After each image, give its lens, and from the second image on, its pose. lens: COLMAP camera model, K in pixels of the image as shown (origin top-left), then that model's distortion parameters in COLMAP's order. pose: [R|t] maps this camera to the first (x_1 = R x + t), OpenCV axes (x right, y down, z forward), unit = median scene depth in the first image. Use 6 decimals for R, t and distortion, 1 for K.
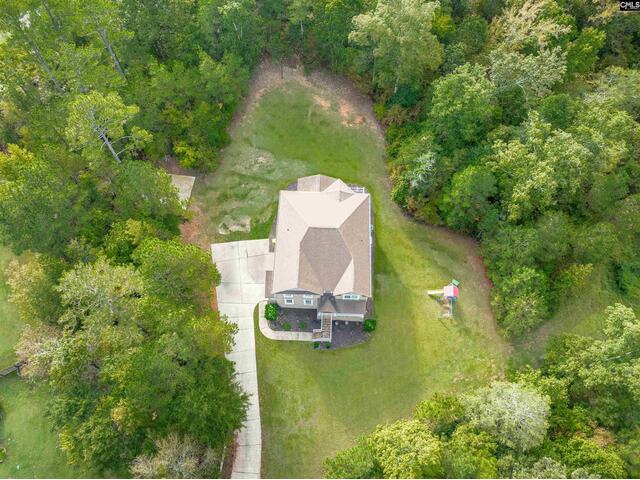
lens RADIAL K [[450.0, 0, 322.0], [0, 450.0, 238.6], [0, 0, 1]] dist [-0.062527, 0.030484]
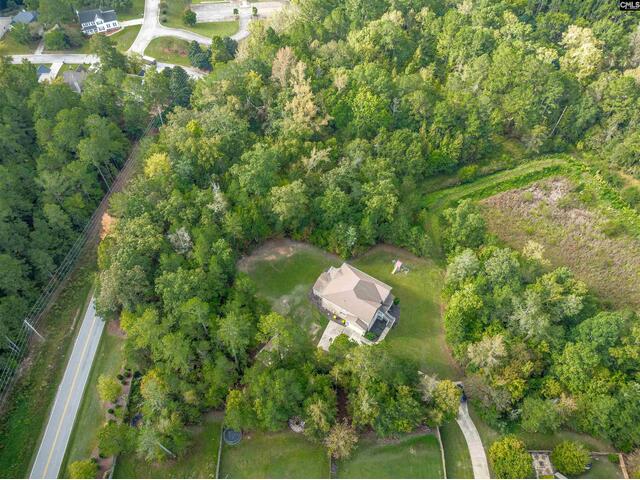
lens RADIAL K [[450.0, 0, 322.0], [0, 450.0, 238.6], [0, 0, 1]] dist [-0.062527, 0.030484]
pose [[0.512569, -0.690822, 0.509940, -0.904164], [0.779112, 0.623815, 0.061961, -0.374755], [-0.360912, 0.365541, 0.857976, -0.730384]]
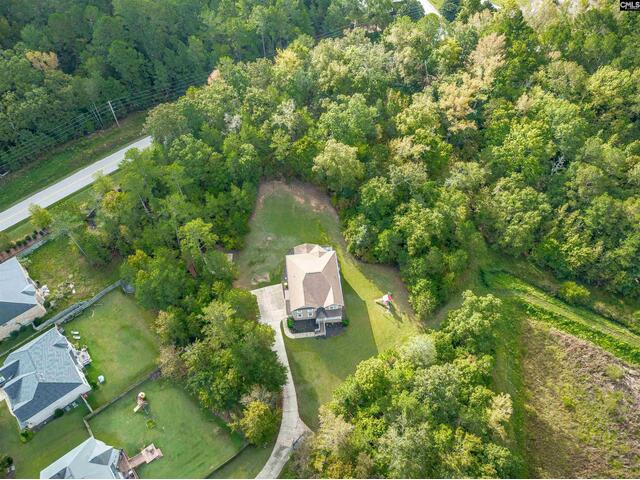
lens RADIAL K [[450.0, 0, 322.0], [0, 450.0, 238.6], [0, 0, 1]] dist [-0.062527, 0.030484]
pose [[0.987854, -0.128794, 0.086929, -0.099732], [0.137401, 0.985289, -0.101617, 0.029384], [-0.072562, 0.112327, 0.991018, -0.819505]]
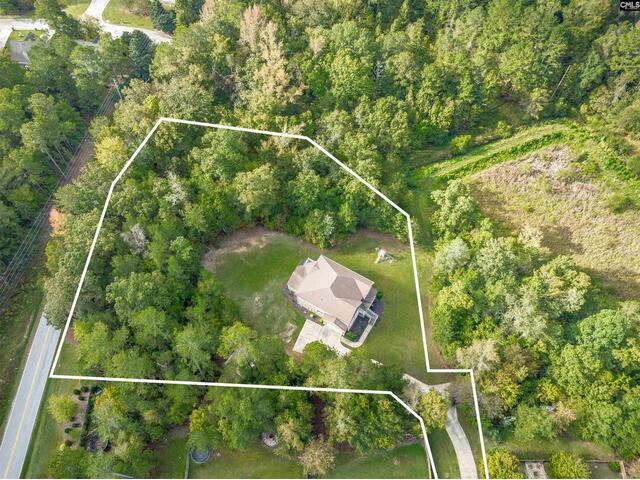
lens RADIAL K [[450.0, 0, 322.0], [0, 450.0, 238.6], [0, 0, 1]] dist [-0.062527, 0.030484]
pose [[0.489433, -0.751146, 0.442984, -0.653053], [0.796801, 0.591624, 0.122837, -0.363918], [-0.354349, 0.292850, 0.888074, -0.634069]]
